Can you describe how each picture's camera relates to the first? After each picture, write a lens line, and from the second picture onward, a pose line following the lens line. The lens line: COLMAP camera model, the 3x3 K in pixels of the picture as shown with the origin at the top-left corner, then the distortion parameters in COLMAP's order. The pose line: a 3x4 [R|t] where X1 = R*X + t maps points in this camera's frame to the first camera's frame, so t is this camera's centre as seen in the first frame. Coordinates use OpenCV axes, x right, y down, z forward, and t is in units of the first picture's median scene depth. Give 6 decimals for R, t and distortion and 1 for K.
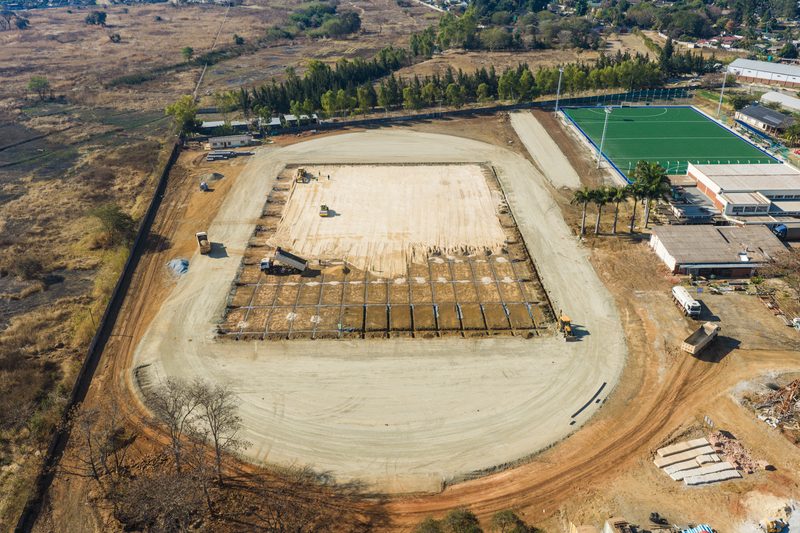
lens RADIAL K [[662.2, 0, 400.0], [0, 662.2, 266.5], [0, 0, 1]] dist [0.005178, -0.006105]
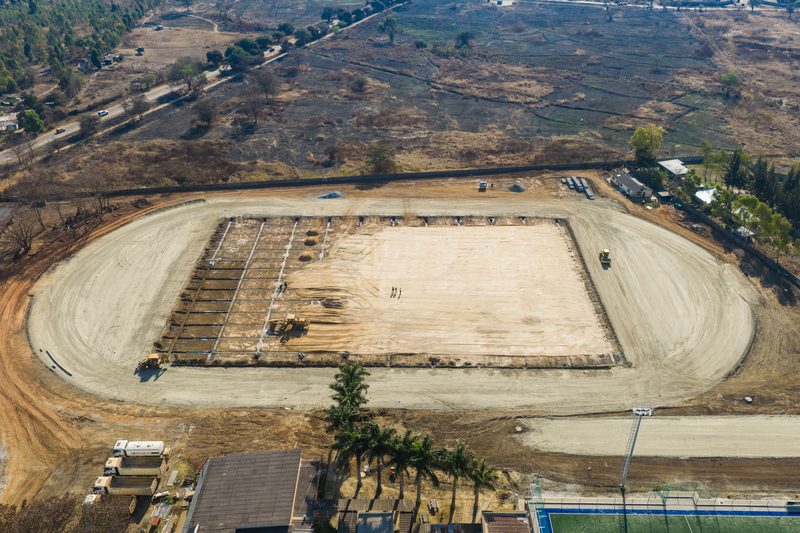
lens RADIAL K [[662.2, 0, 400.0], [0, 662.2, 266.5], [0, 0, 1]] dist [0.005178, -0.006105]
pose [[-0.023670, 0.536877, -0.843328, 0.835266], [-0.467055, 0.739907, 0.484146, -0.578166], [0.883911, 0.405340, 0.233238, 0.807099]]
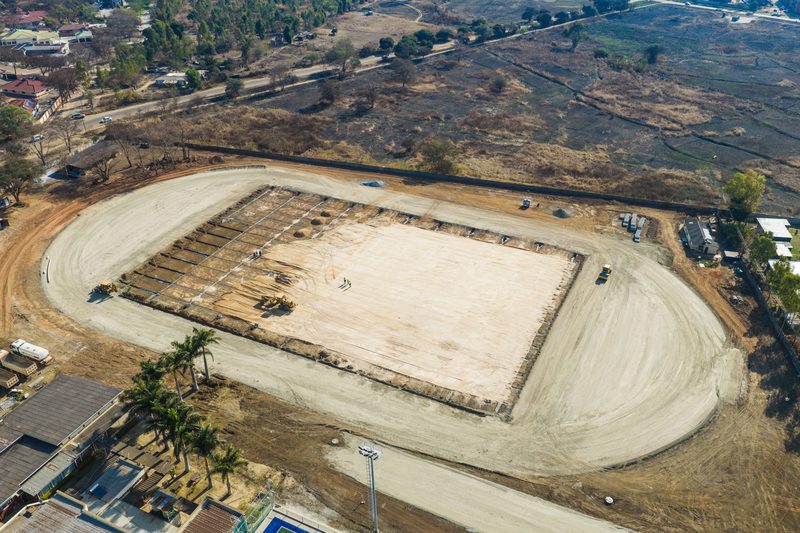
lens RADIAL K [[662.2, 0, 400.0], [0, 662.2, 266.5], [0, 0, 1]] dist [0.005178, -0.006105]
pose [[-0.449181, 0.480617, -0.753156, 0.714891], [-0.411996, 0.636580, 0.651939, -0.759593], [0.792777, 0.603136, -0.087928, 1.182489]]
